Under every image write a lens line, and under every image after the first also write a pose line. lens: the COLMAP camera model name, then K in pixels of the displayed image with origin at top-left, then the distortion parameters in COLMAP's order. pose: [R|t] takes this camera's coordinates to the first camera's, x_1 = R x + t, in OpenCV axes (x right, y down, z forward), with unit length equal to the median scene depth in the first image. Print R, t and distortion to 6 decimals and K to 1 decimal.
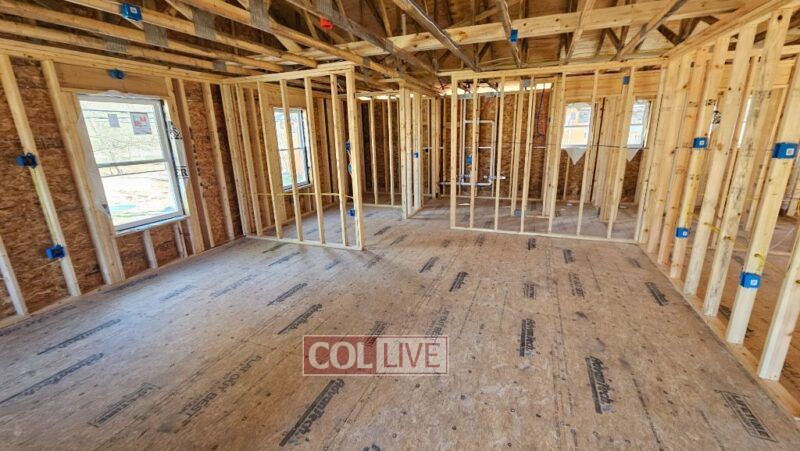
lens RADIAL K [[330.2, 0, 400.0], [0, 330.2, 225.5], [0, 0, 1]] dist [0.000759, -0.000036]
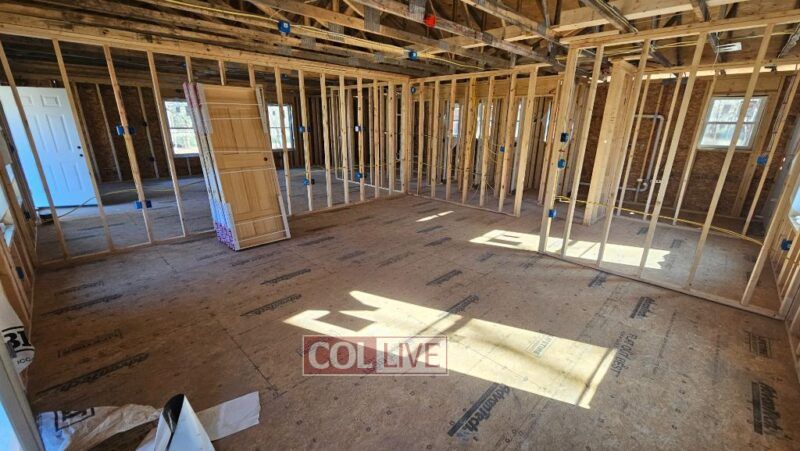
lens RADIAL K [[330.2, 0, 400.0], [0, 330.2, 225.5], [0, 0, 1]] dist [0.000759, -0.000036]
pose [[0.921036, 0.143667, -0.362012, 0.836402], [-0.133569, 0.989626, 0.052913, 0.090679], [0.365858, -0.000381, 0.930671, -0.339010]]
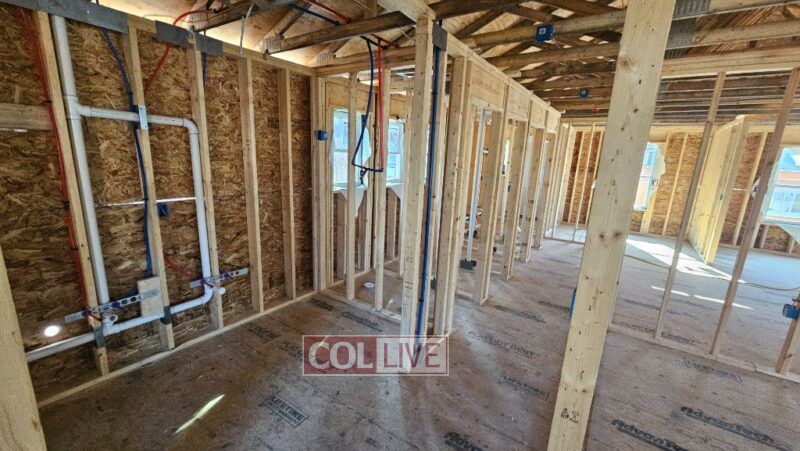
lens RADIAL K [[330.2, 0, 400.0], [0, 330.2, 225.5], [0, 0, 1]] dist [0.000759, -0.000036]
pose [[0.213948, -0.177053, 0.960666, -0.100879], [0.221410, 0.966632, 0.128842, -2.217366], [-0.951422, 0.185136, 0.246010, 7.730141]]
